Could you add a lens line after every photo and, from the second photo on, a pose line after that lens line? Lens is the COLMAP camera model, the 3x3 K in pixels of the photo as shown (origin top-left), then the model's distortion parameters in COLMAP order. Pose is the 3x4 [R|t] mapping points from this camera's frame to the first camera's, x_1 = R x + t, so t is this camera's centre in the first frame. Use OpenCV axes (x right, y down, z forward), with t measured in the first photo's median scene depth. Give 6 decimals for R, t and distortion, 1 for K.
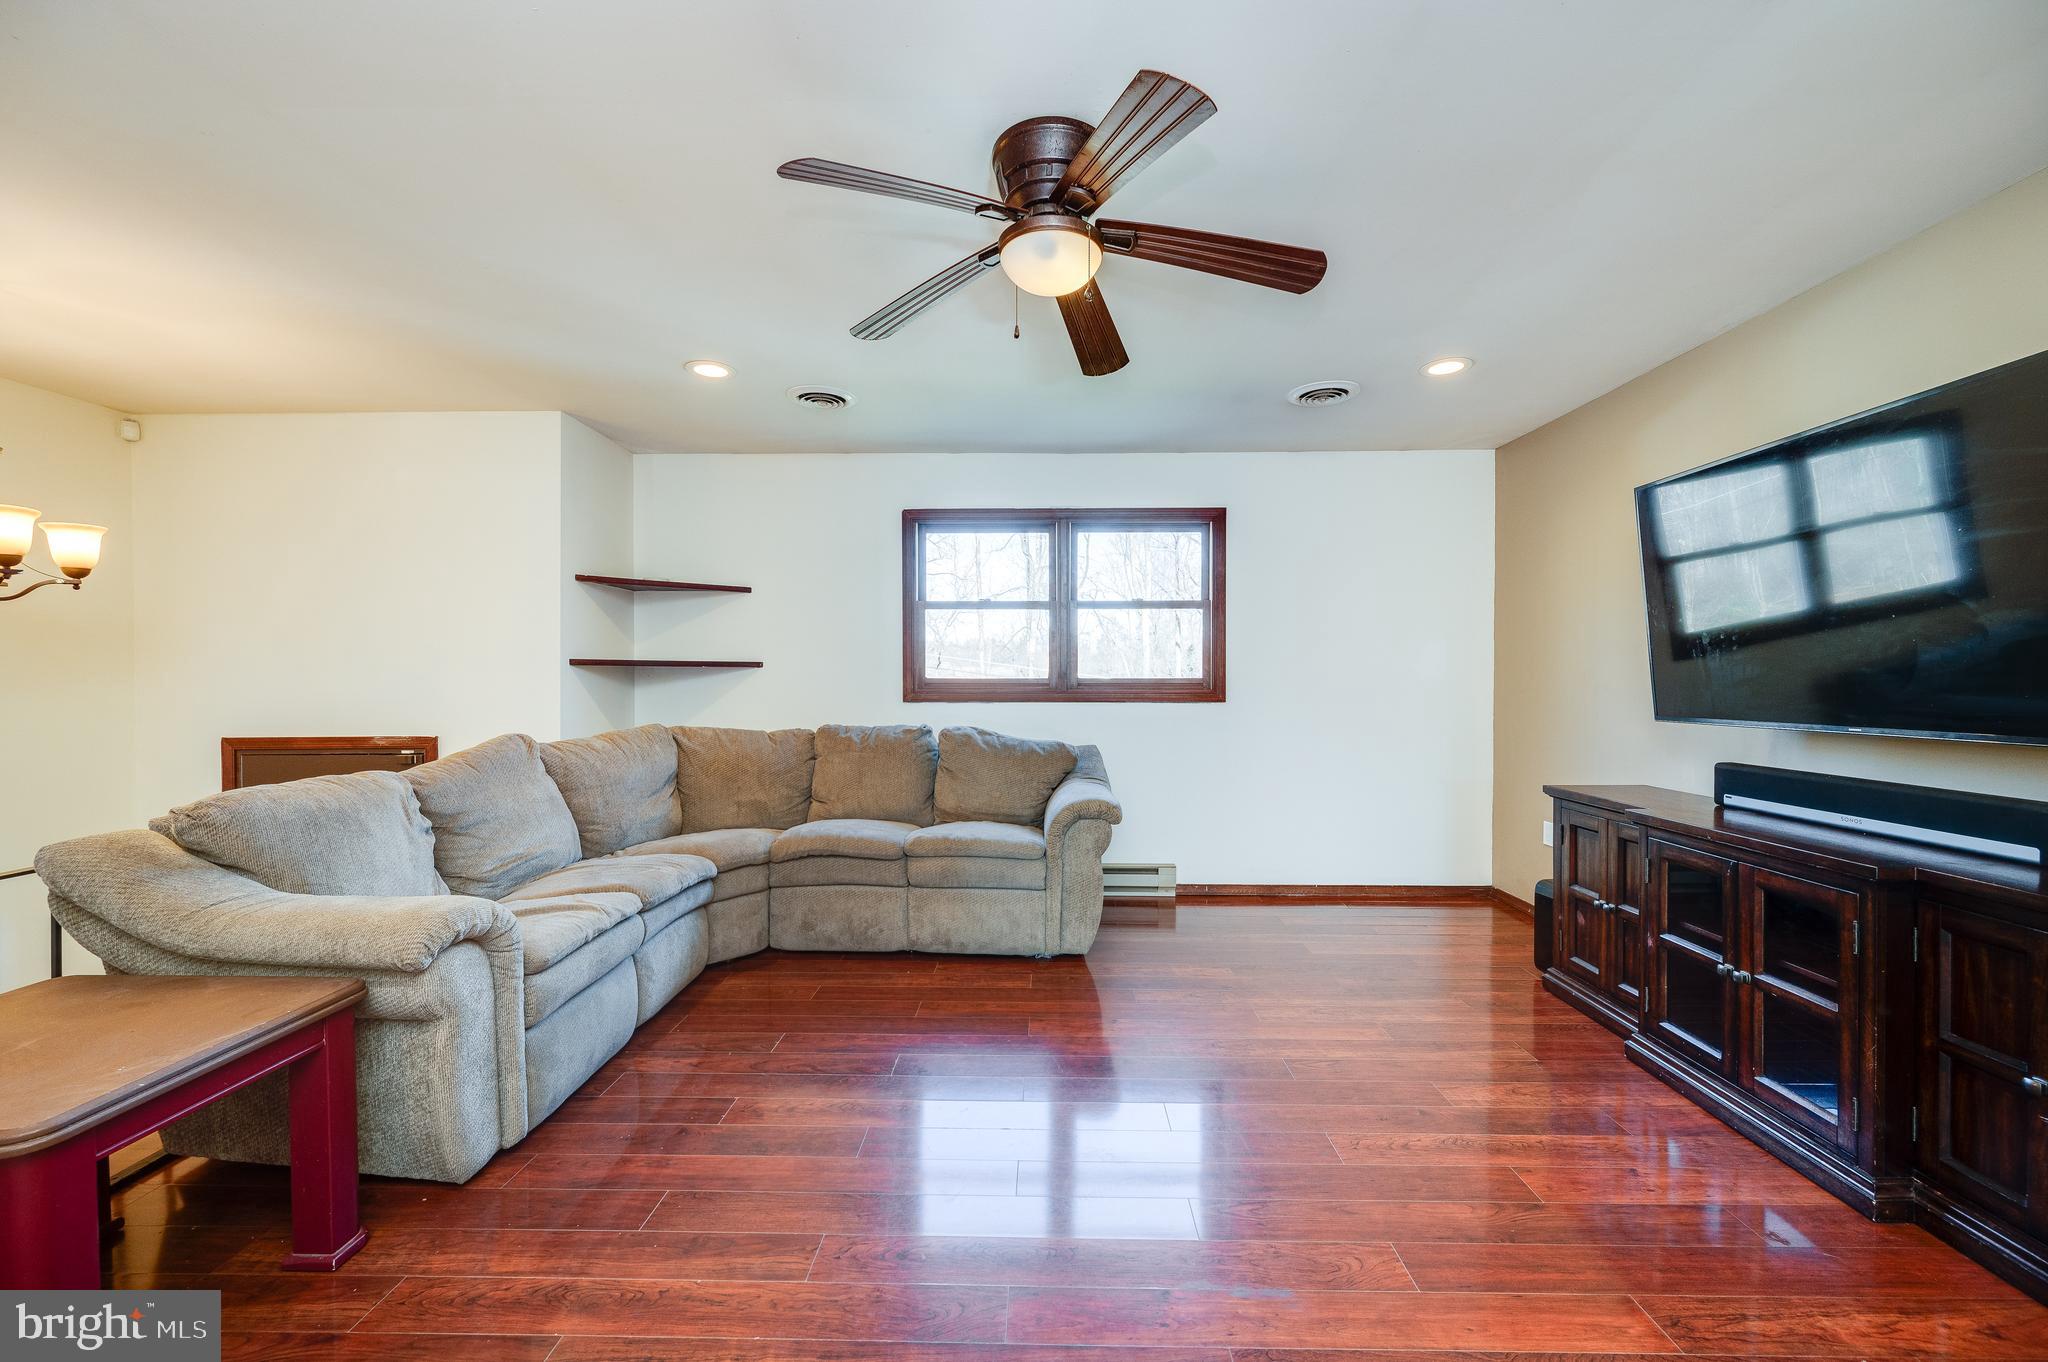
lens RADIAL K [[806.0, 0, 1034.5], [0, 806.0, 688.7], [0, 0, 1]] dist [-0.001884, 0.000129]
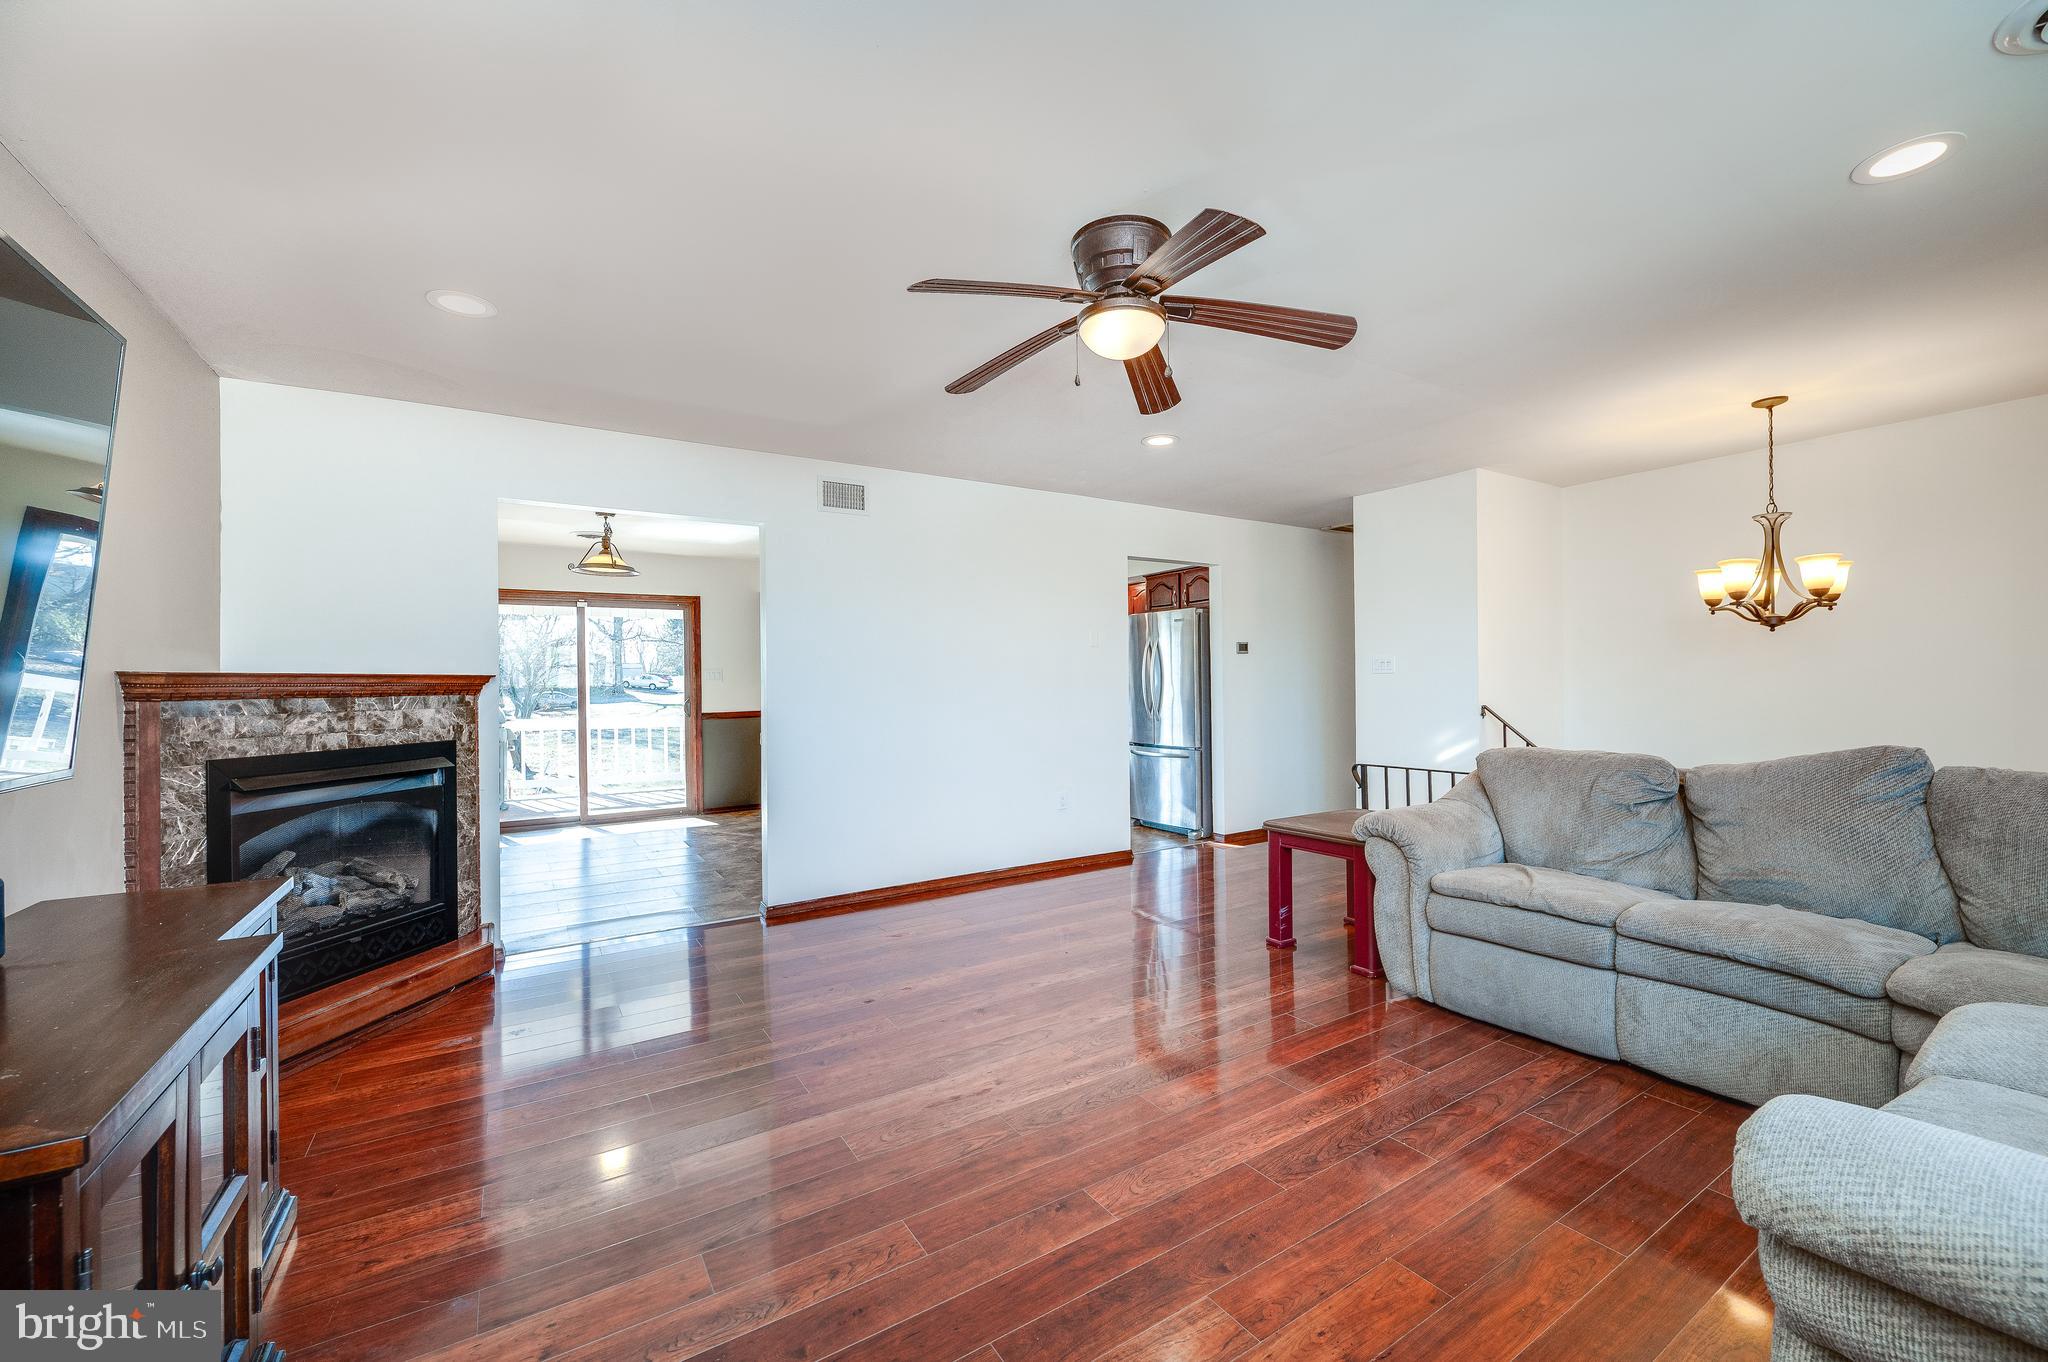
lens RADIAL K [[806.0, 0, 1032.7], [0, 806.0, 677.5], [0, 0, 1]] dist [-0.001884, 0.000129]
pose [[-0.829154, 0.004926, -0.558999, 0.445534], [0.001172, 0.999974, 0.007074, -0.015432], [0.559020, 0.005211, -0.829138, 1.078537]]
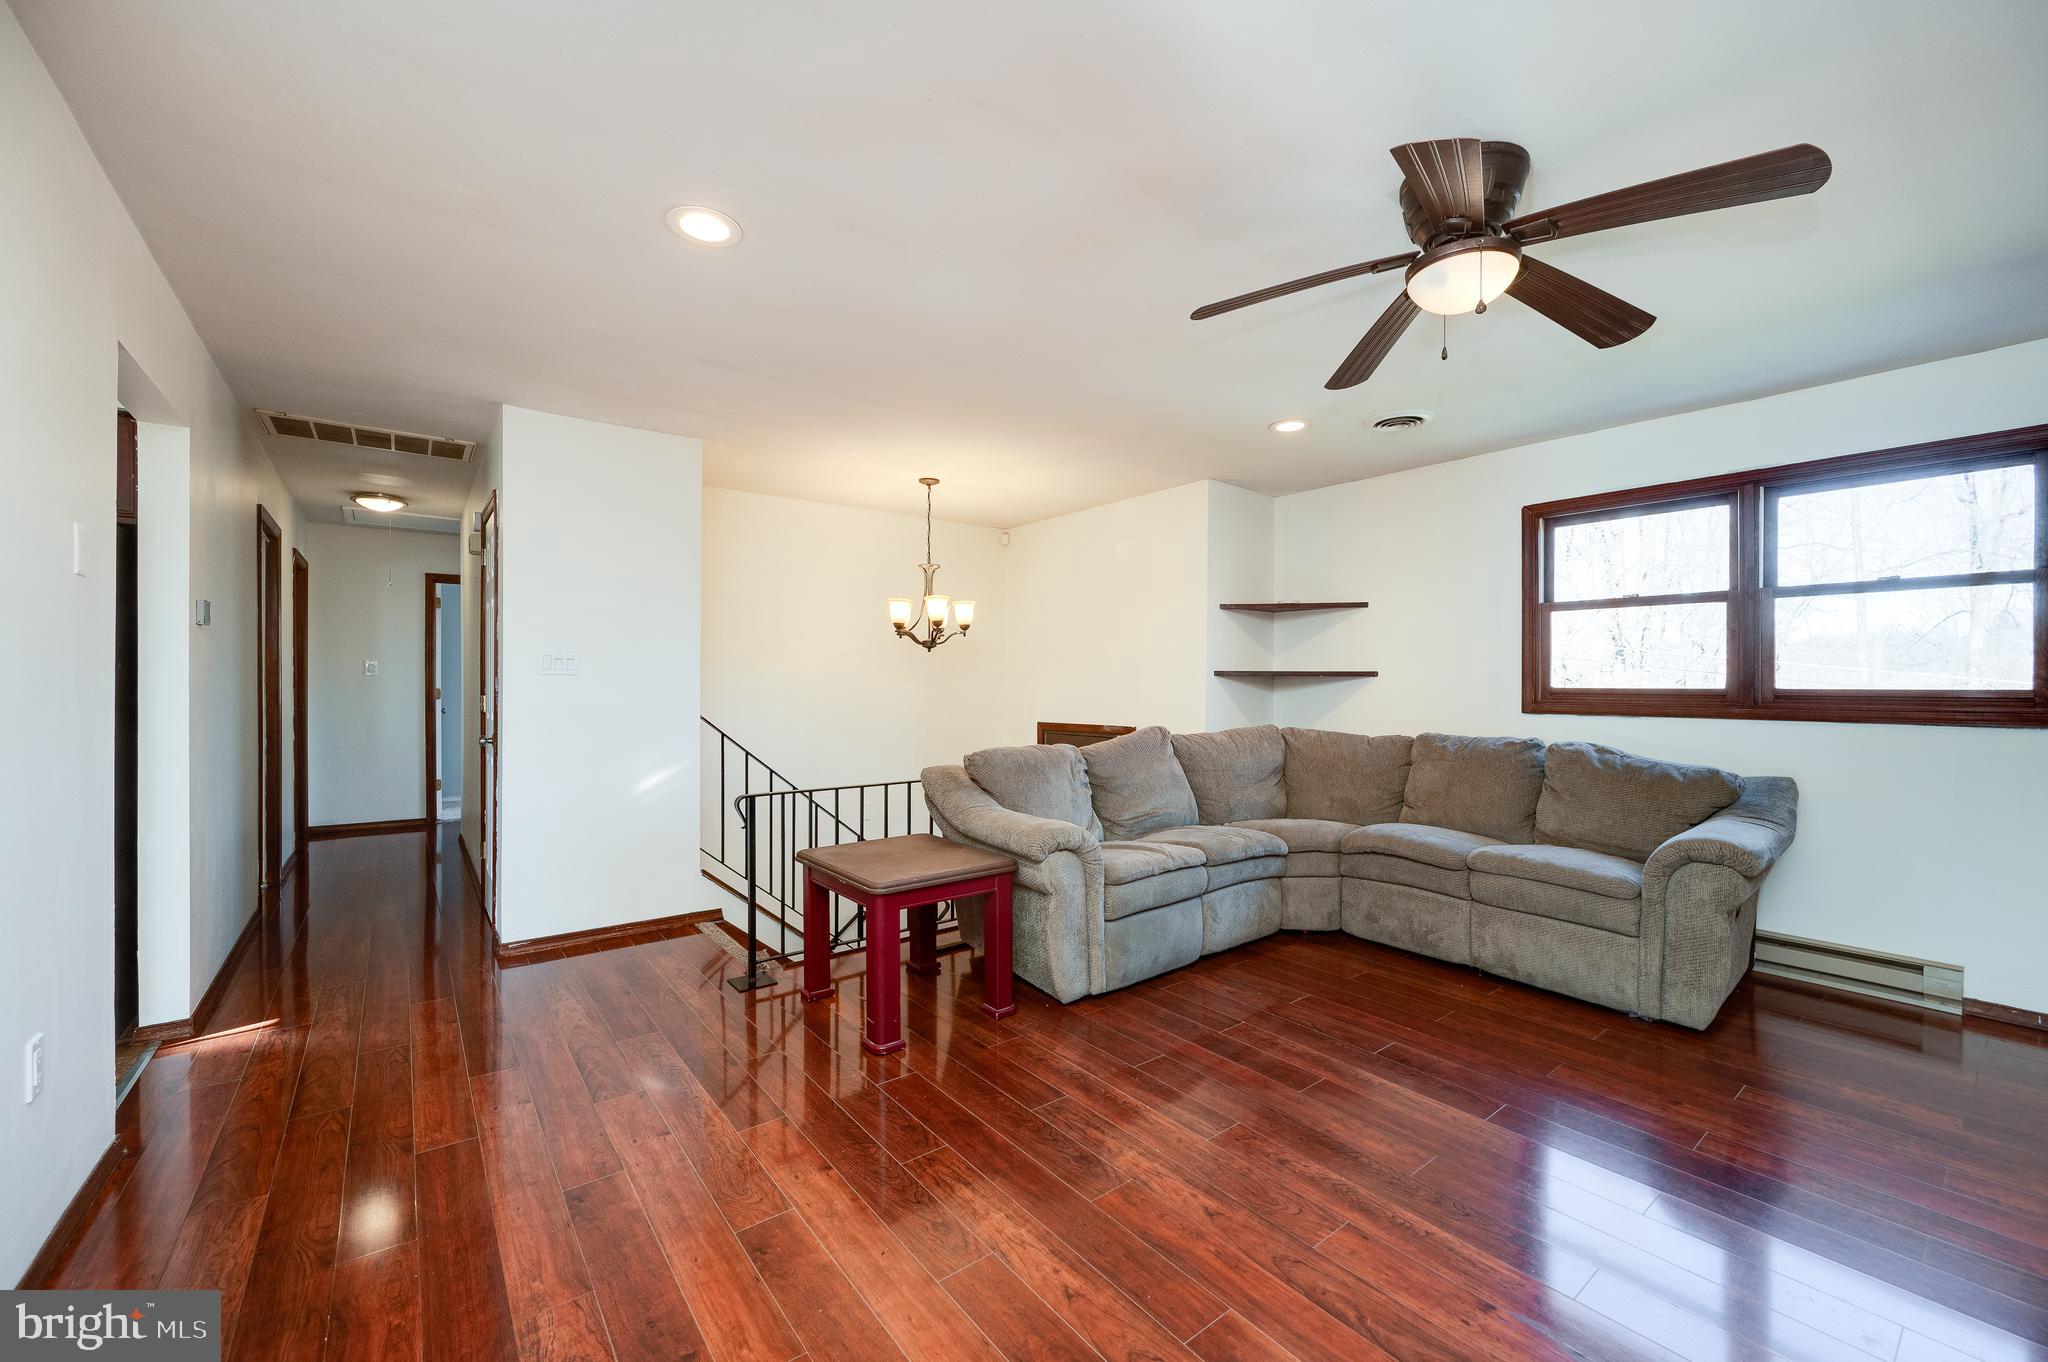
lens RADIAL K [[806.0, 0, 1031.7], [0, 806.0, 688.2], [0, 0, 1]] dist [-0.001884, 0.000129]
pose [[0.633403, 0.006373, -0.773796, 0.262058], [-0.015530, 0.999869, -0.004478, 0.000538], [0.773666, 0.014854, 0.633419, -0.036283]]
